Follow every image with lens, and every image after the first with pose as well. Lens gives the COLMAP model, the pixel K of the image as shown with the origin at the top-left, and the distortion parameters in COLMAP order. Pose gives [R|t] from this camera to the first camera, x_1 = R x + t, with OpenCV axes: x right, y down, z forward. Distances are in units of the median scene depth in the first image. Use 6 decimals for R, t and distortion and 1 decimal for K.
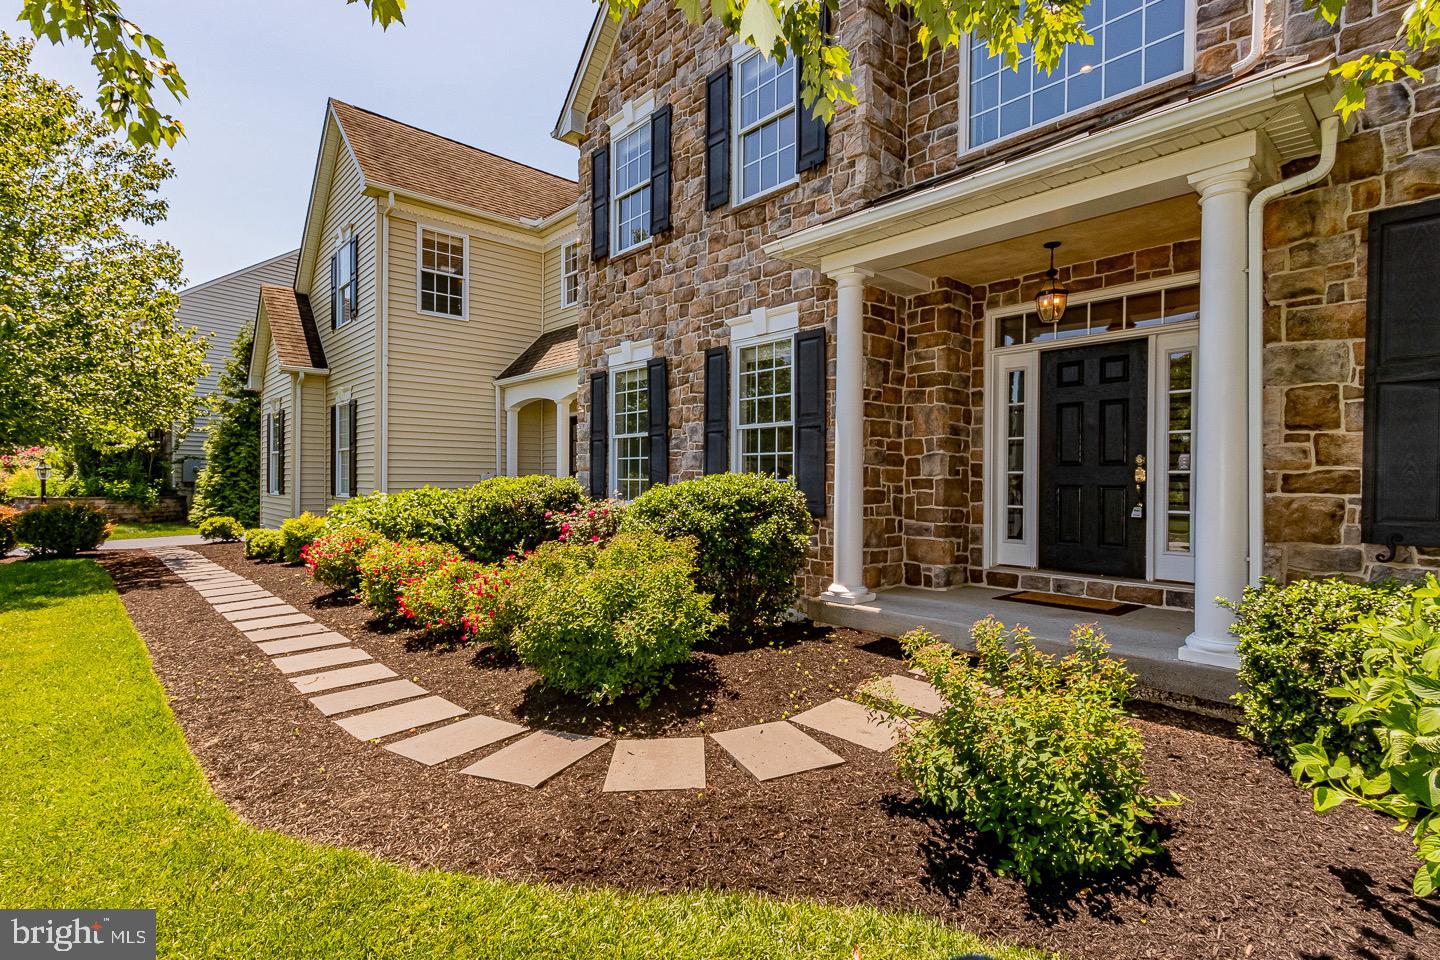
lens RADIAL K [[683.2, 0, 720.7], [0, 683.2, 481.5], [0, 0, 1]] dist [0.001004, -0.000288]
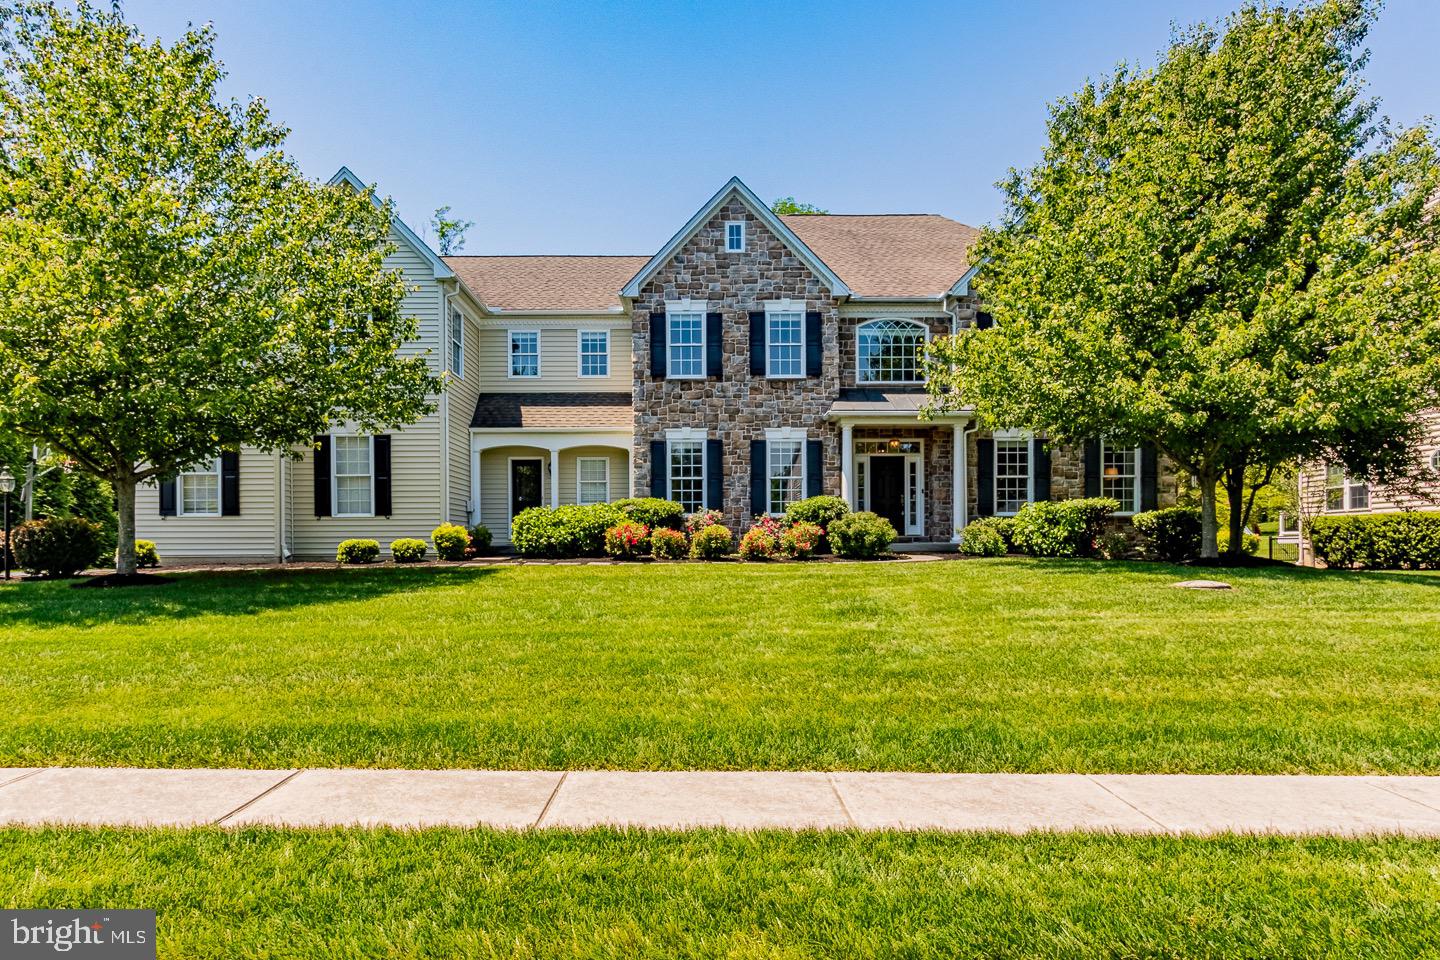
lens RADIAL K [[683.2, 0, 718.7], [0, 683.2, 532.8], [0, 0, 1]] dist [0.001004, -0.000288]
pose [[0.683713, -0.001454, 0.729750, -1.580653], [0.011774, 0.999890, -0.009039, 0.109031], [-0.729656, 0.014772, 0.683655, -0.357447]]
